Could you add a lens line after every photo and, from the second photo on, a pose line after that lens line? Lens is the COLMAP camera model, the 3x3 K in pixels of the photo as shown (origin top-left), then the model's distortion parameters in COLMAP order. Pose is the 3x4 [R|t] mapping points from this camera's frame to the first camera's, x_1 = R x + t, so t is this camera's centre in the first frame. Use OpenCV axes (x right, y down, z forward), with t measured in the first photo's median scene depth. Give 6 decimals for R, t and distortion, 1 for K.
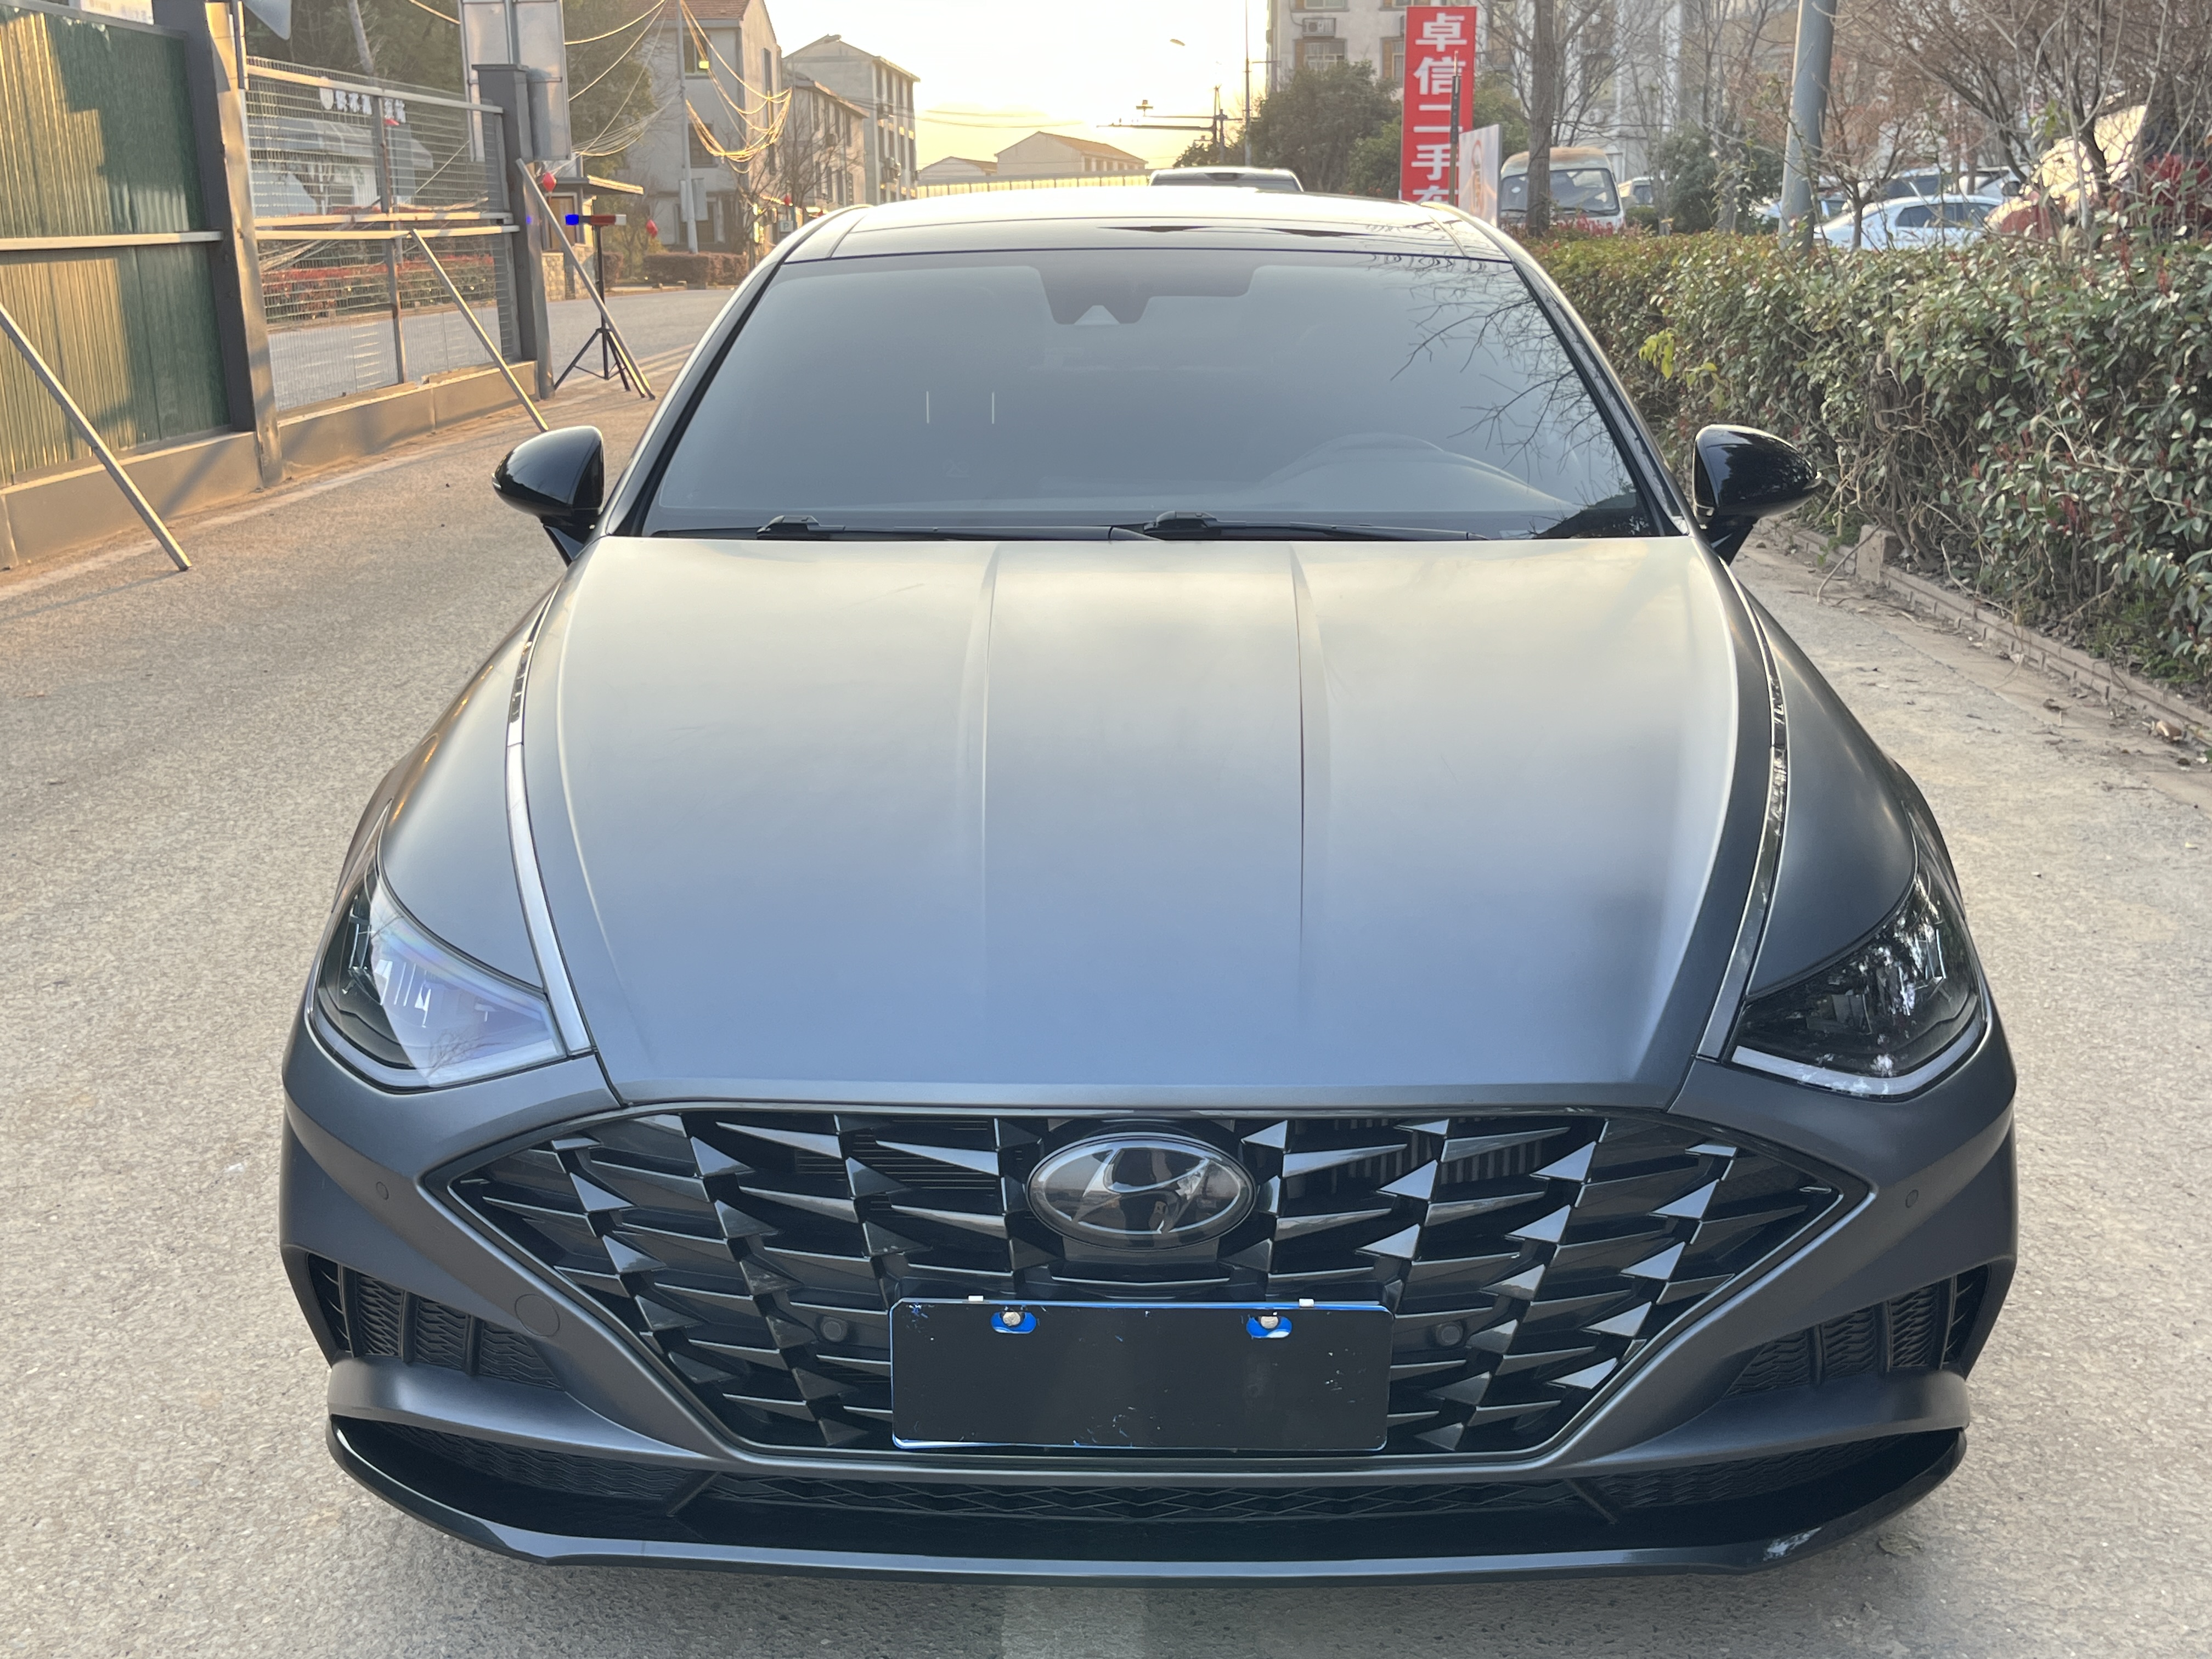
lens RADIAL K [[2298.0, 0, 1104.0], [0, 2298.0, 825.6], [0, 0, 1]] dist [0.023725, 0.000000]
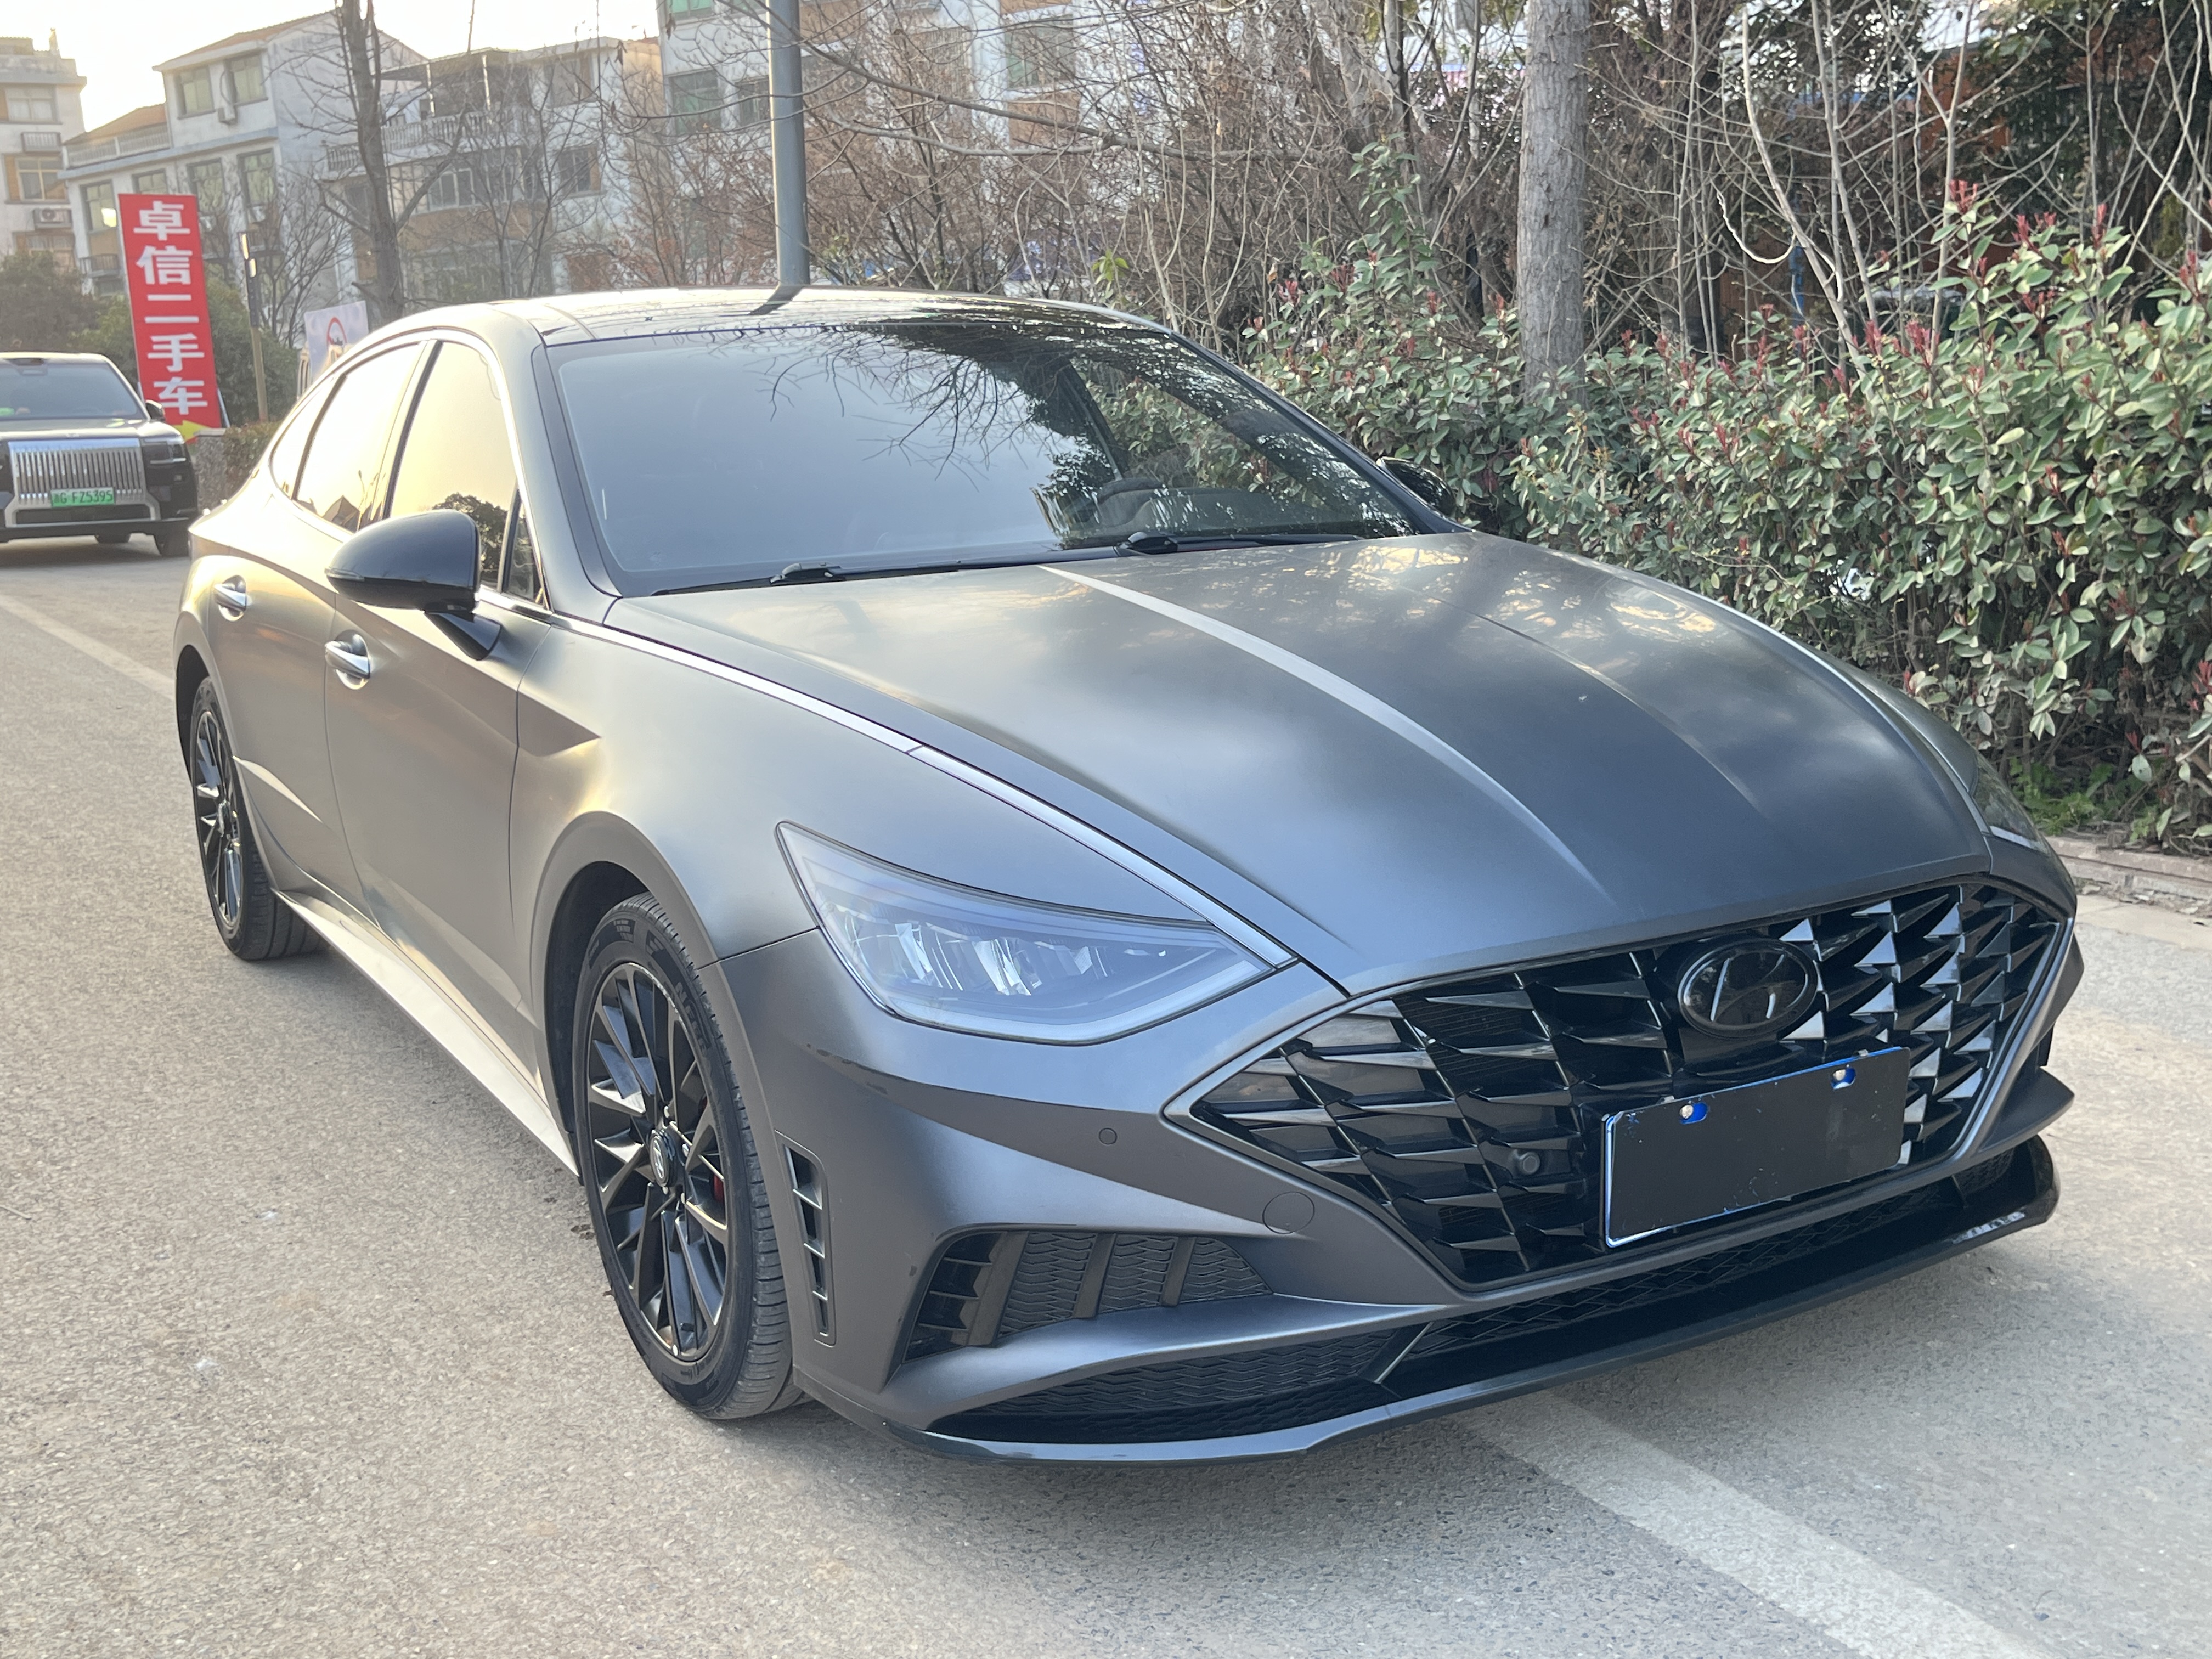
lens RADIAL K [[2298.0, 0, 1102.1], [0, 2298.0, 832.4], [0, 0, 1]] dist [0.023725, 0.000000]
pose [[0.850706, -0.123904, 0.510829, -0.671558], [0.163465, 0.985995, -0.033069, 0.046832], [-0.499577, 0.111635, 0.859046, 0.084123]]
